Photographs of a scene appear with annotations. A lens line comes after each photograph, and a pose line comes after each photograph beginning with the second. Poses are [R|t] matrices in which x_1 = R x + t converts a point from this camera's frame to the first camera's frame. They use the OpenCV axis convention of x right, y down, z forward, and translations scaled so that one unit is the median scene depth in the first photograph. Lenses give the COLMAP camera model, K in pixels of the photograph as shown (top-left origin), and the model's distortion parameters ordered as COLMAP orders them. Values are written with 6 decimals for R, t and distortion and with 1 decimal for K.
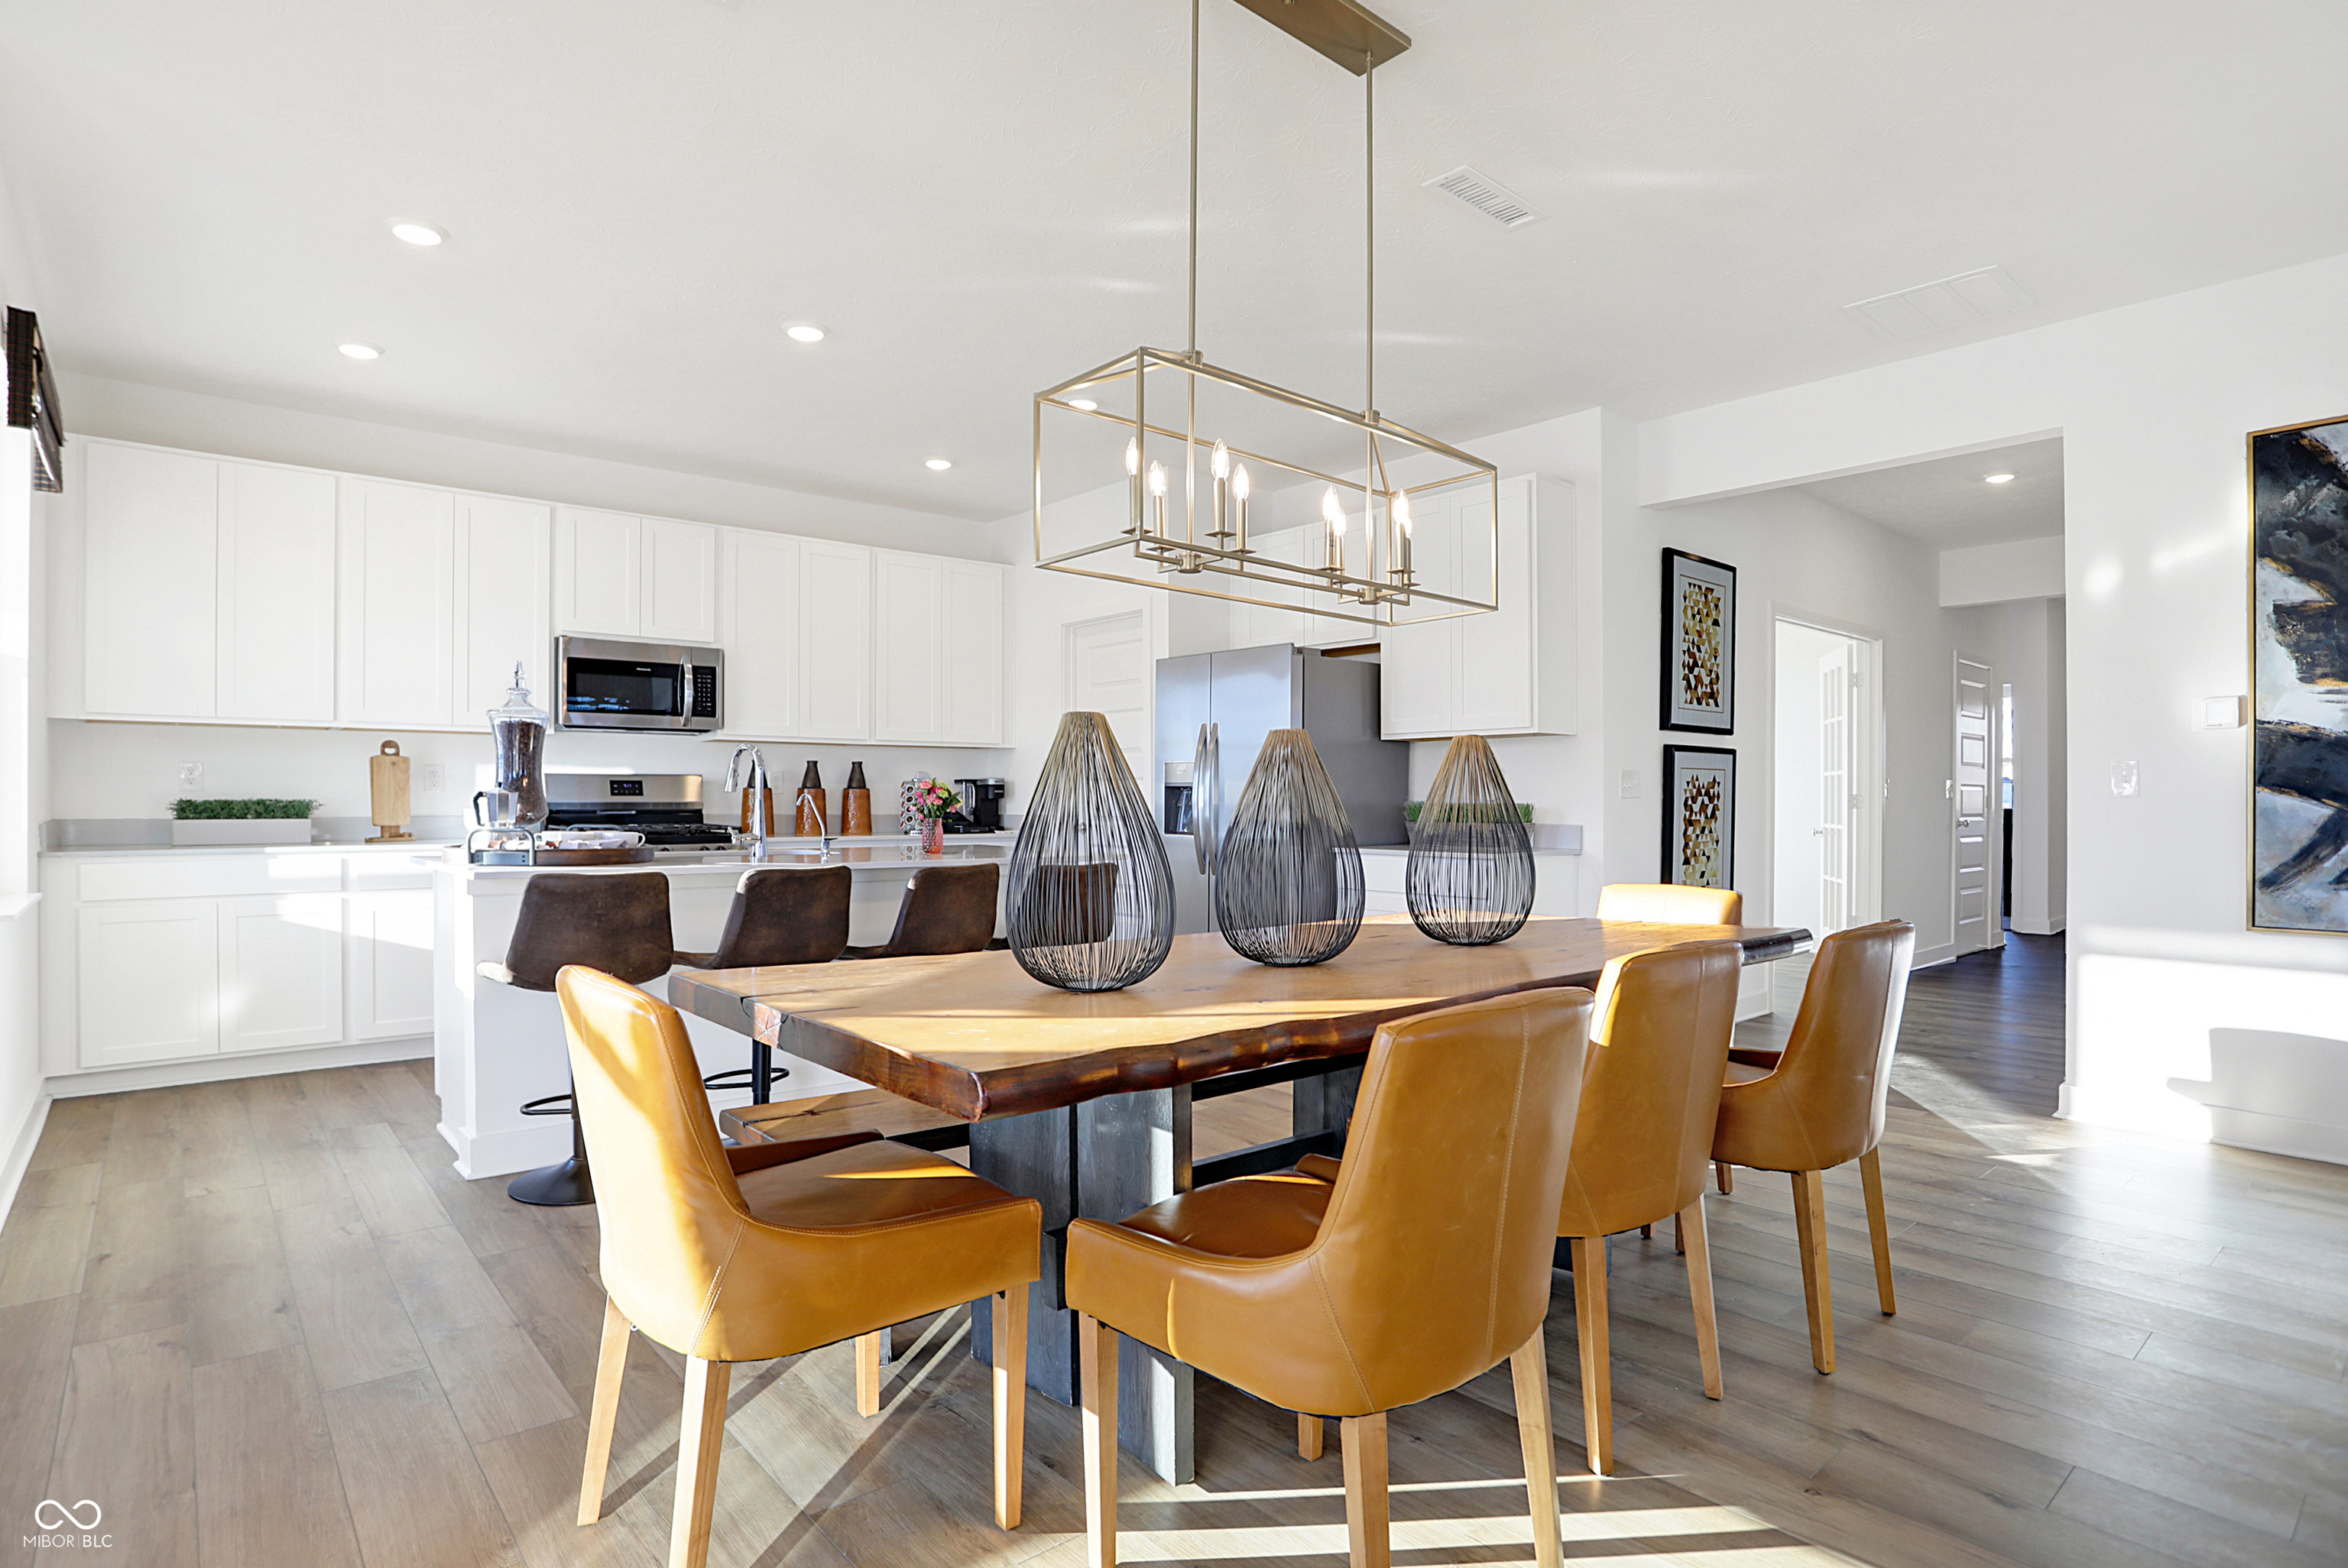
lens RADIAL K [[1168.9, 0, 1164.6], [0, 1168.9, 812.6], [0, 0, 1]] dist [-0.063810, 0.023096]
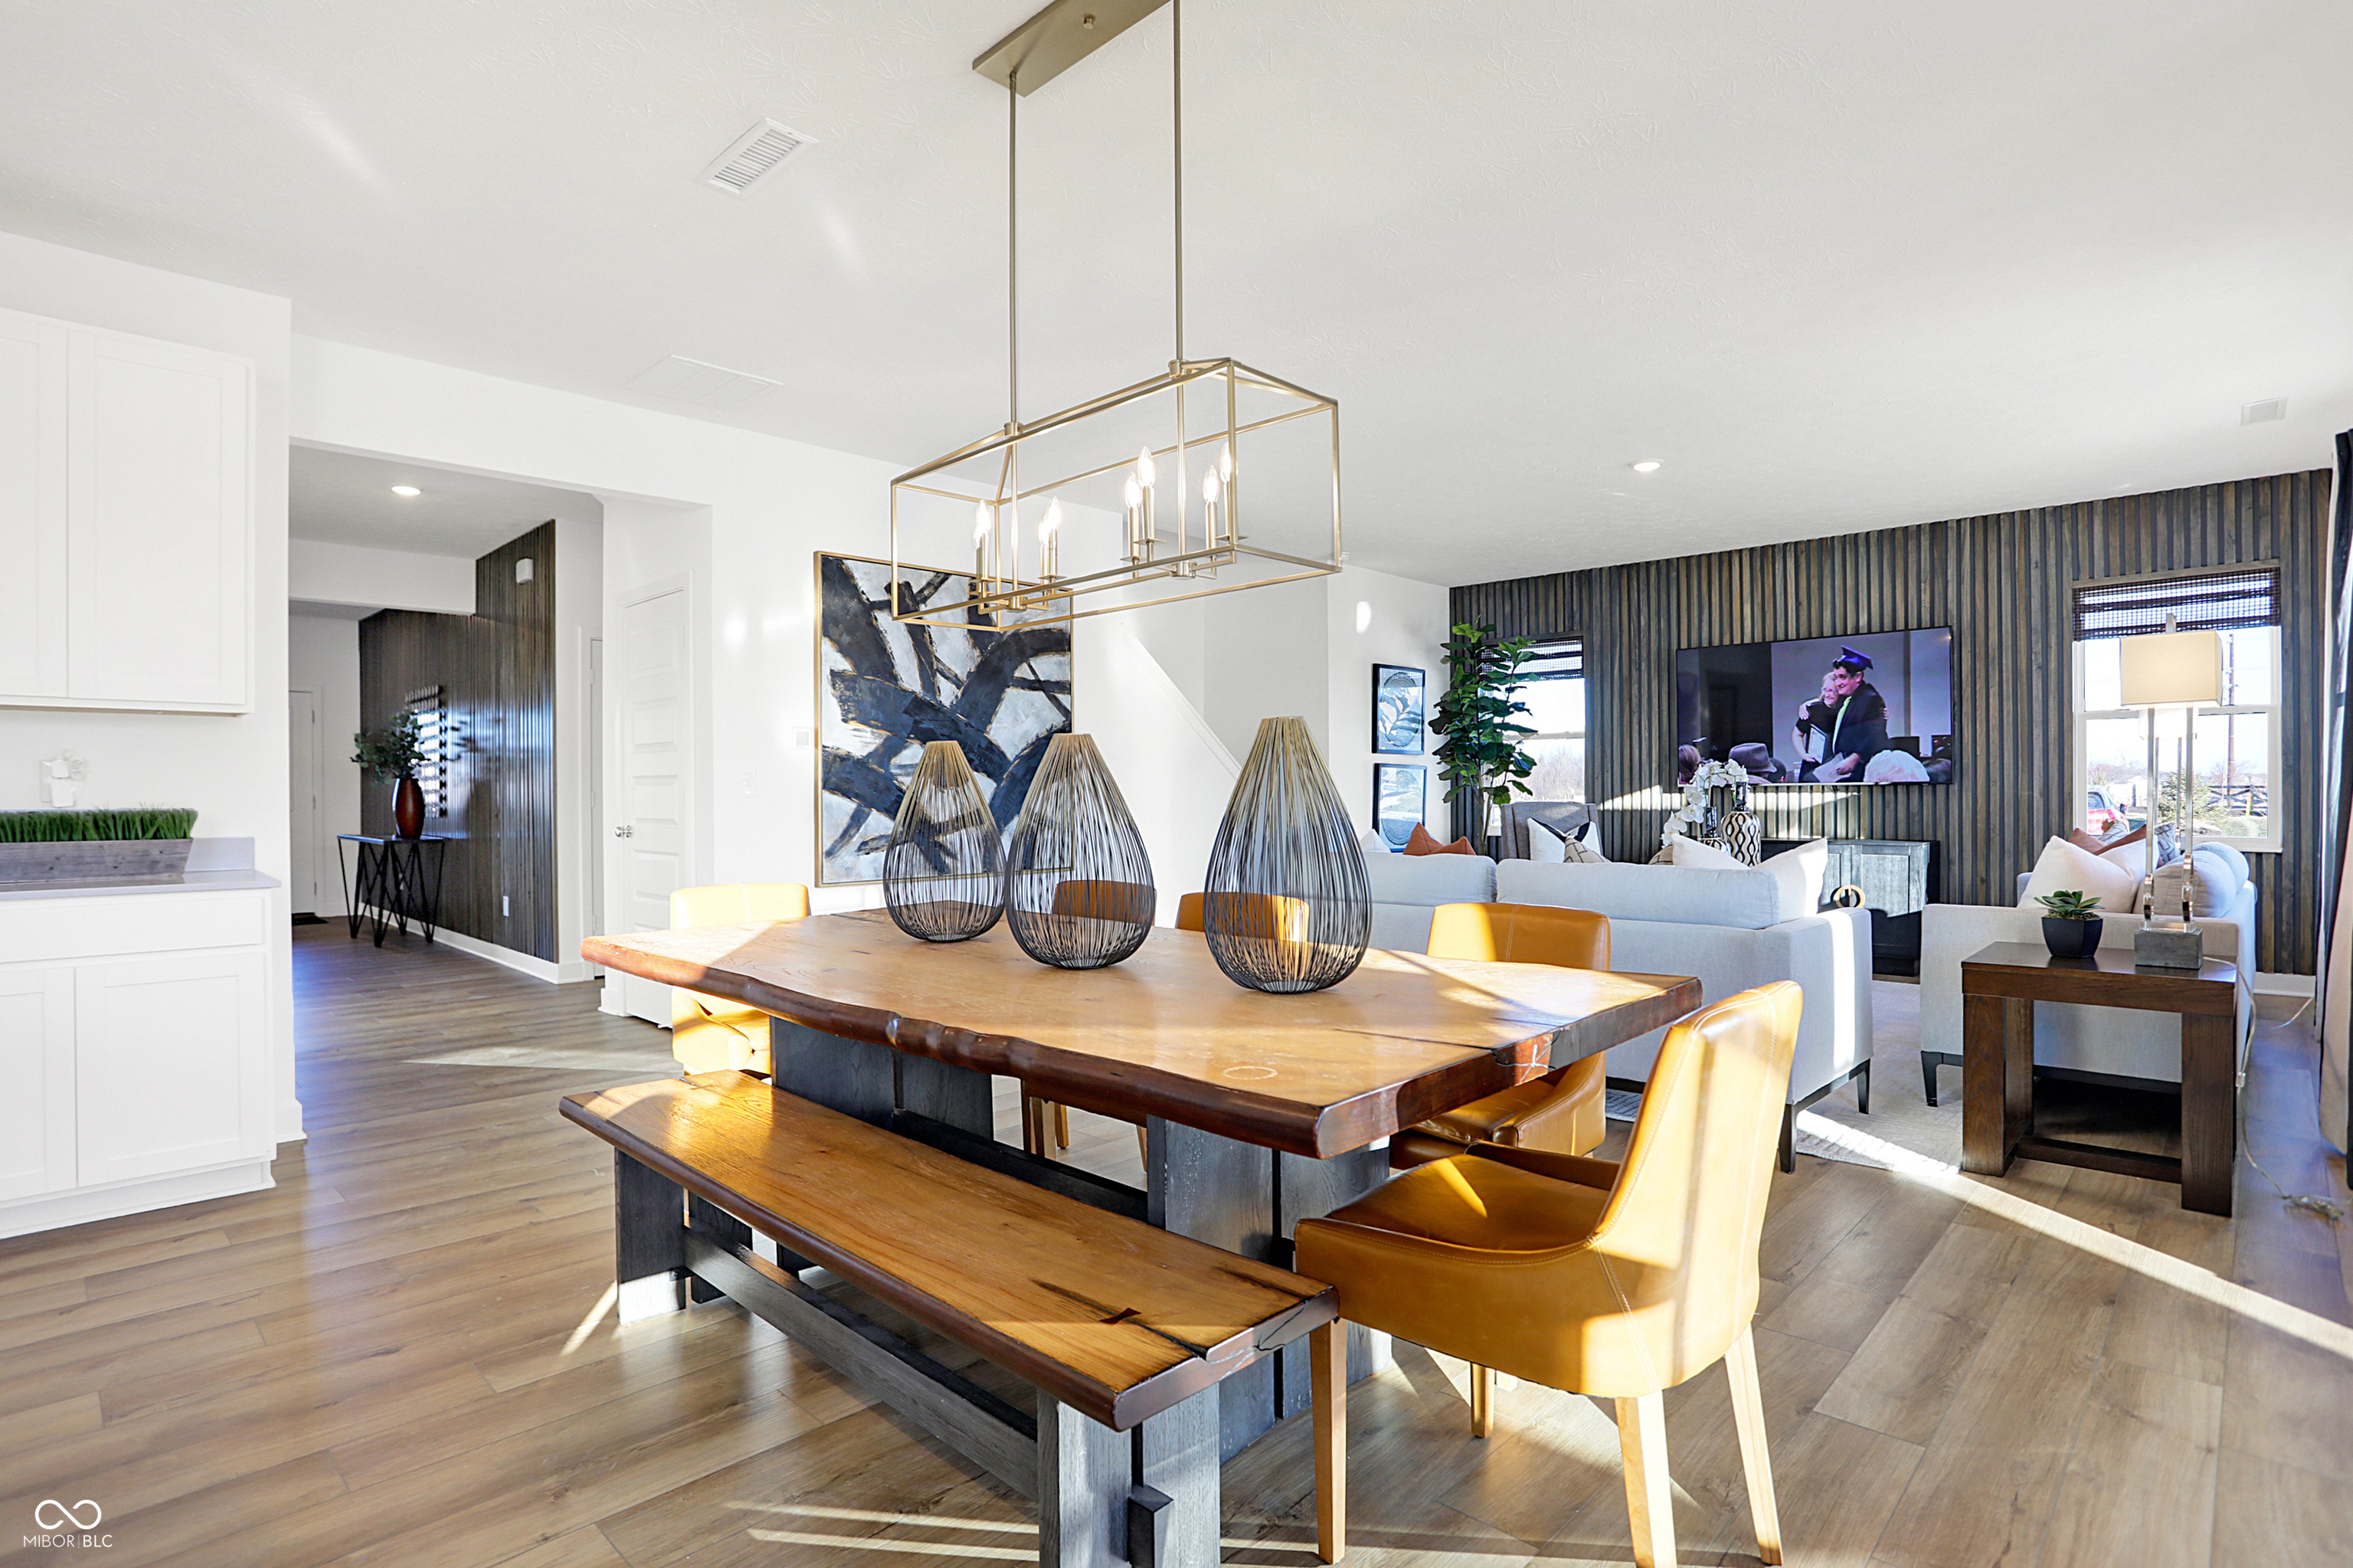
lens RADIAL K [[1171.5, 0, 1170.1], [0, 1171.5, 793.6], [0, 0, 1]] dist [-0.063810, 0.023096]
pose [[-0.084636, -0.001015, 0.996411, -0.450286], [0.017829, 0.999838, 0.002533, -0.010200], [-0.996252, 0.017979, -0.084604, 0.498848]]
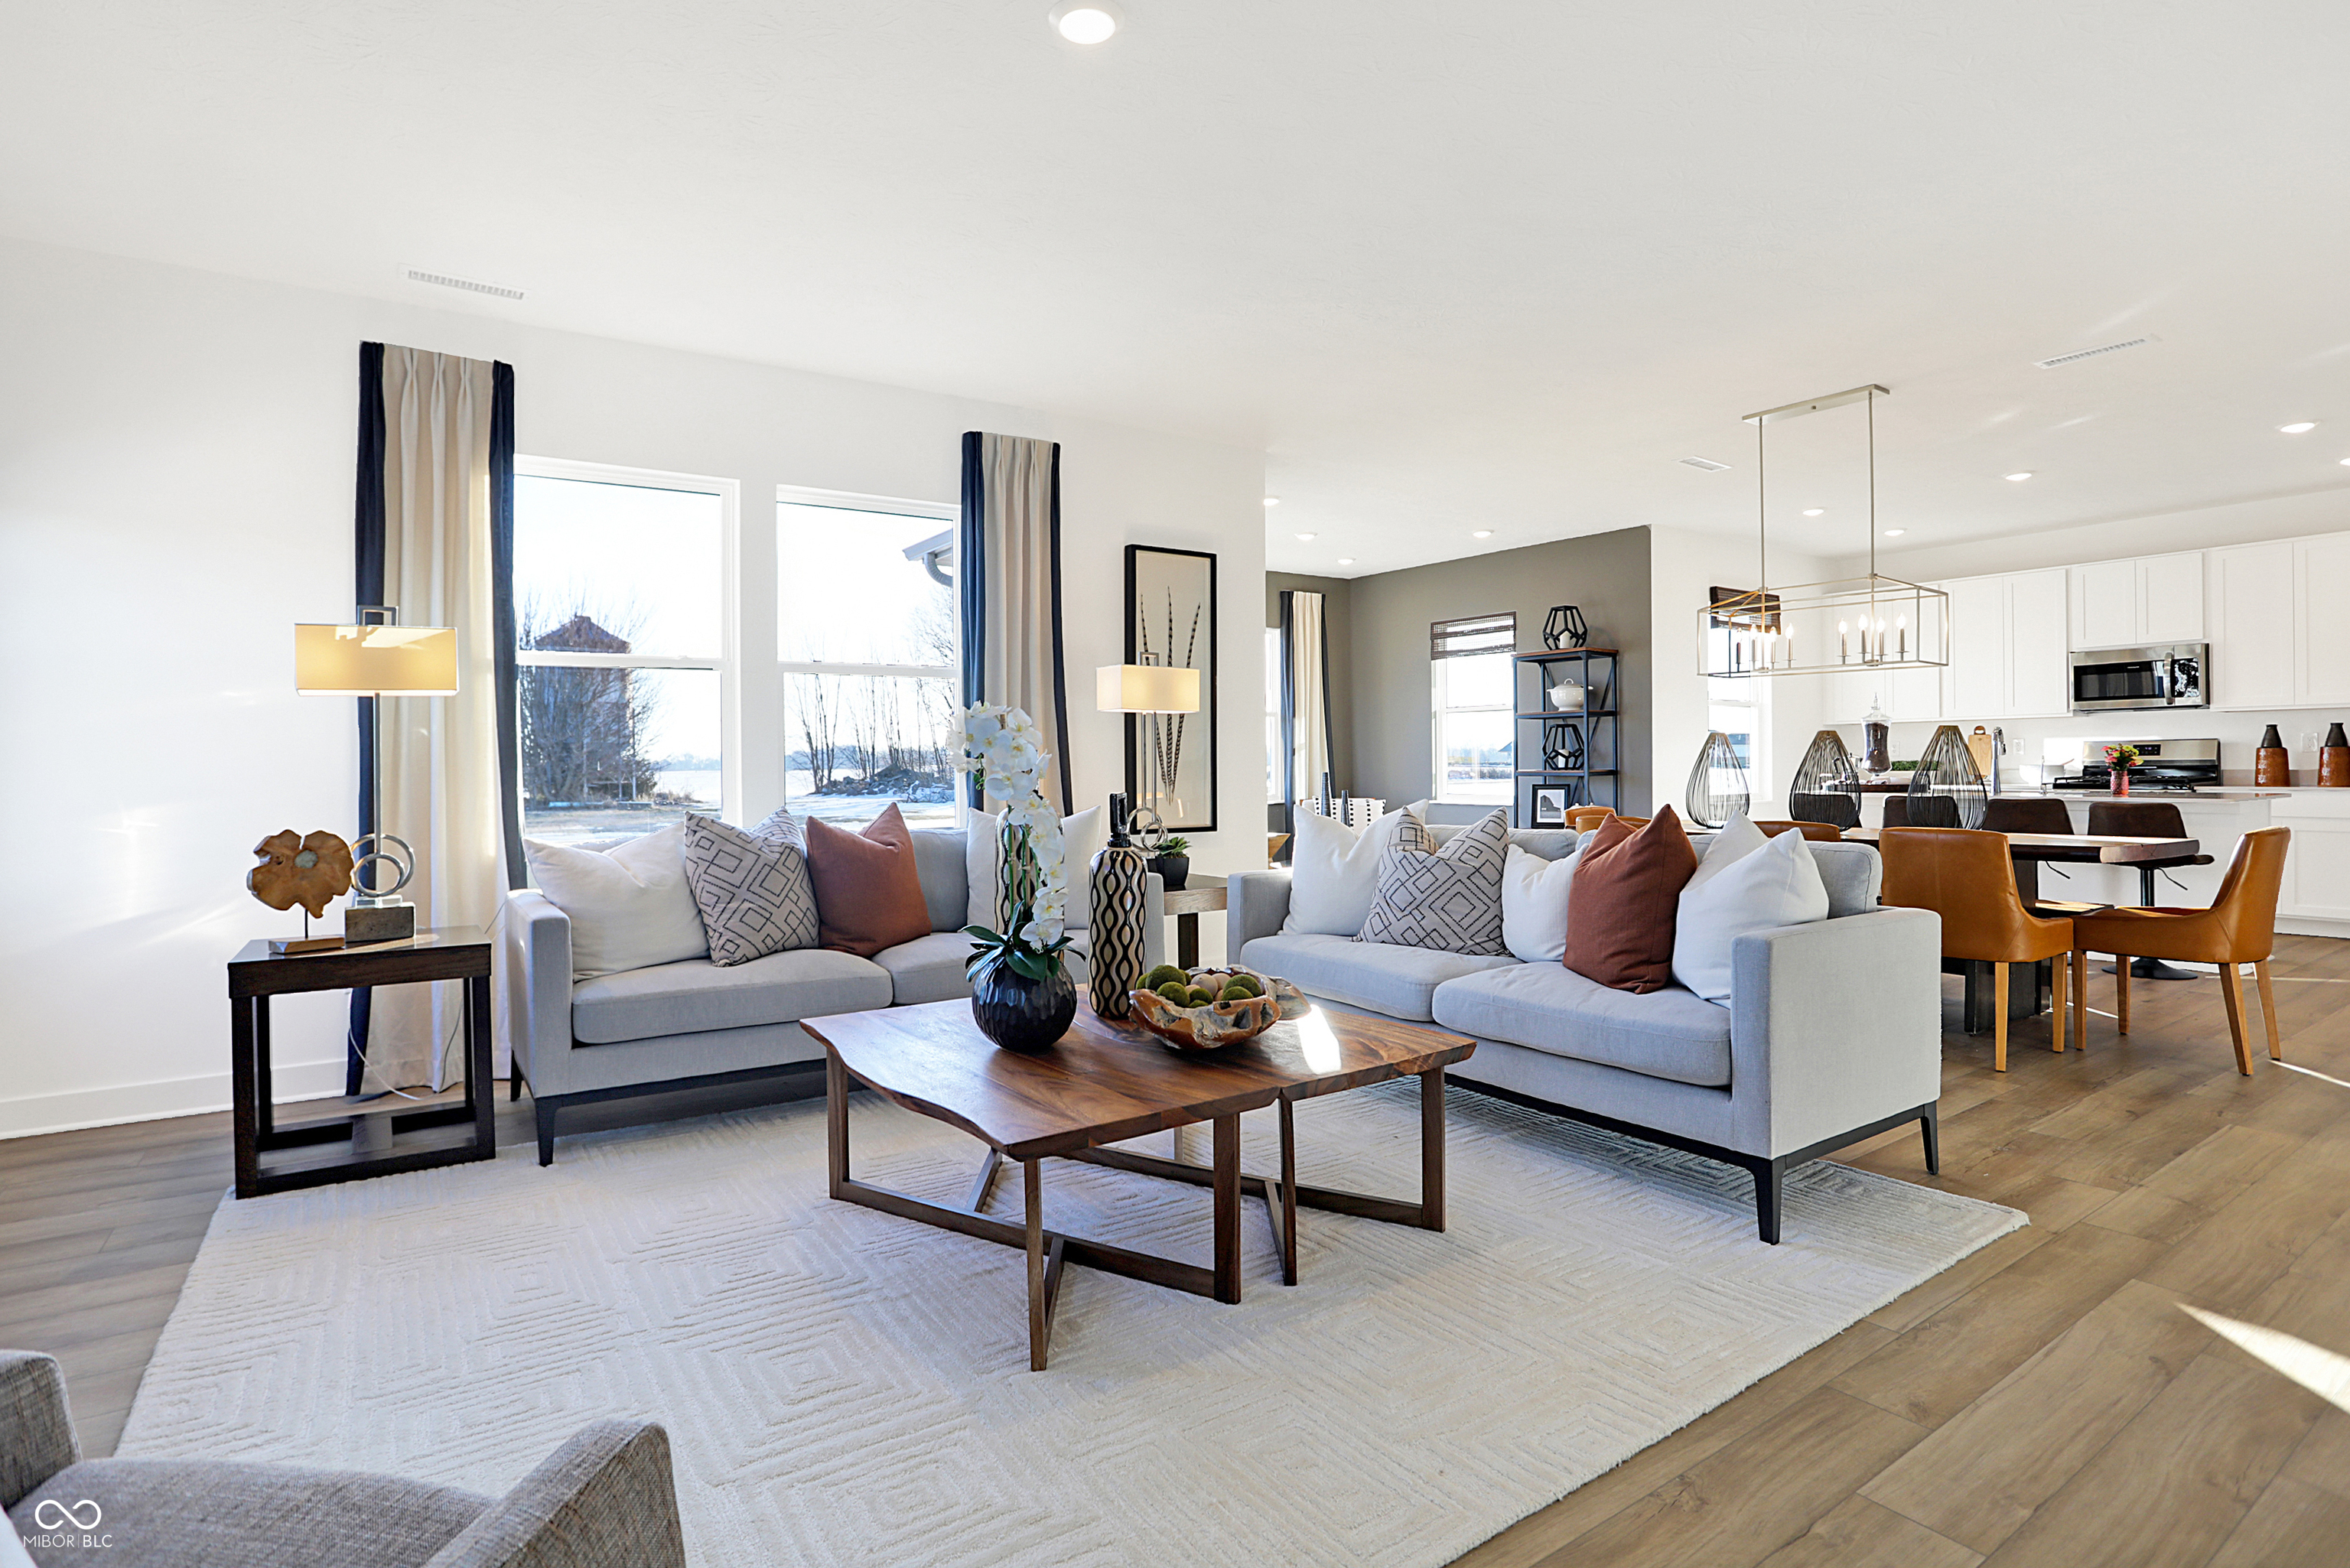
lens RADIAL K [[1169.9, 0, 1185.5], [0, 1169.9, 763.3], [0, 0, 1]] dist [-0.063810, 0.023096]
pose [[-0.111815, -0.003193, -0.993724, 1.248116], [-0.002202, 0.999993, -0.002965, 0.001624], [0.993727, 0.001857, -0.111821, -0.005294]]
